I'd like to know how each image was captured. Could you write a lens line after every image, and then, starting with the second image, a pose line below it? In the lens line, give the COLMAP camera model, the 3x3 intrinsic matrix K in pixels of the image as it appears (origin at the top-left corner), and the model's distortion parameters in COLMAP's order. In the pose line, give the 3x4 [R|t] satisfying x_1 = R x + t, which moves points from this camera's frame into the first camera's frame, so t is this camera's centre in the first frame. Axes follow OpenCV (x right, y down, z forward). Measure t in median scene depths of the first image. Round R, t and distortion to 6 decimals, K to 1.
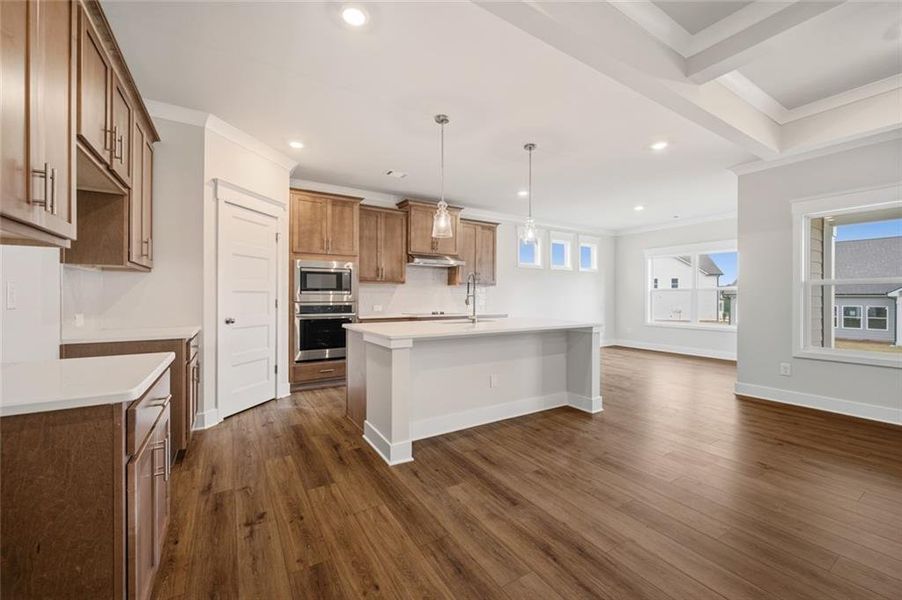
lens RADIAL K [[356.9, 0, 451.2], [0, 356.9, 299.7], [0, 0, 1]] dist [0.001411, -0.000121]
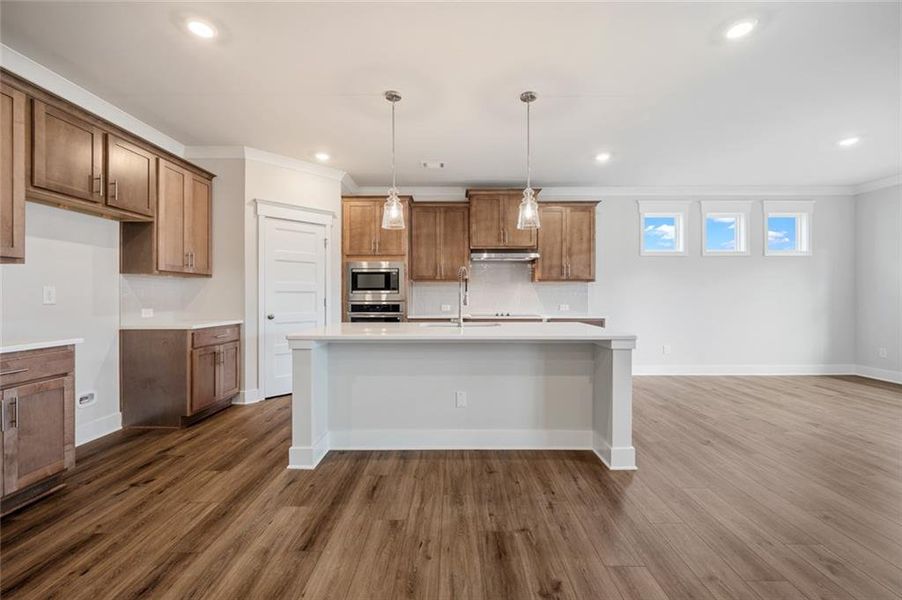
lens RADIAL K [[371.0, 0, 453.6], [0, 371.0, 298.6], [0, 0, 1]] dist [0.001747, -0.000902]
pose [[0.849265, 0.000536, -0.527967, 0.432424], [-0.001395, 0.999998, -0.001229, -0.000167], [0.527965, 0.001780, 0.849264, 0.216035]]
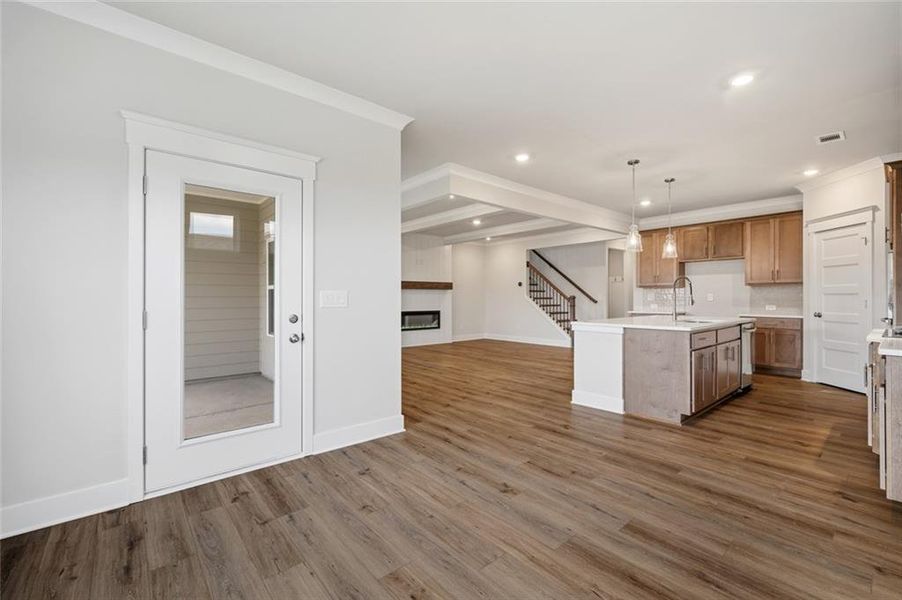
lens RADIAL K [[388.2, 0, 455.3], [0, 388.2, 297.9], [0, 0, 1]] dist [-0.000813, 0.000317]
pose [[-0.987469, -0.001490, -0.157807, 0.828804], [-0.002792, 0.999964, 0.008034, -0.013405], [0.157790, 0.008374, -0.987437, 1.819891]]
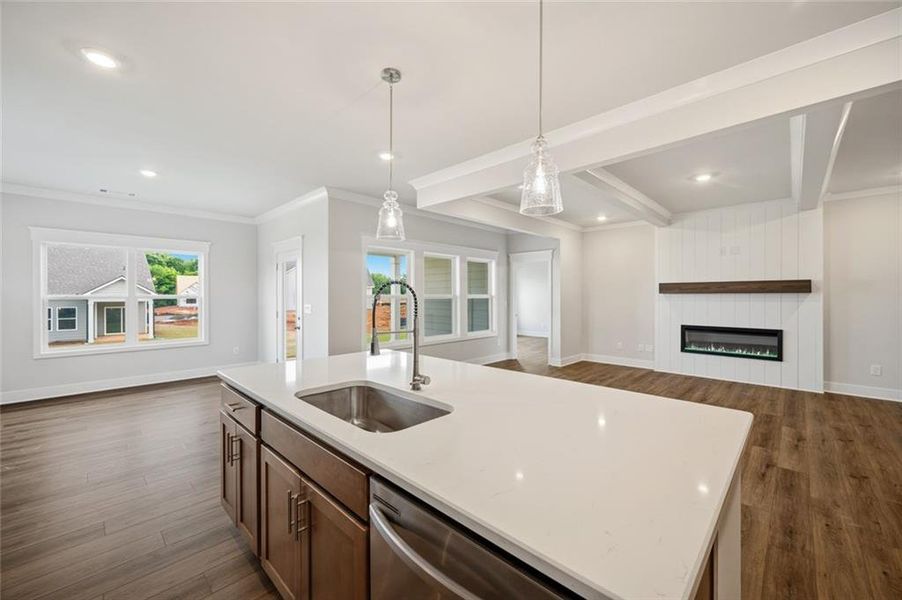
lens RADIAL K [[356.9, 0, 453.8], [0, 356.9, 298.2], [0, 0, 1]] dist [0.001411, -0.000121]
pose [[-0.244046, -0.009882, 0.969713, -0.340631], [0.008061, 0.999893, 0.012218, -0.050341], [-0.969730, 0.010798, -0.243940, 0.905303]]
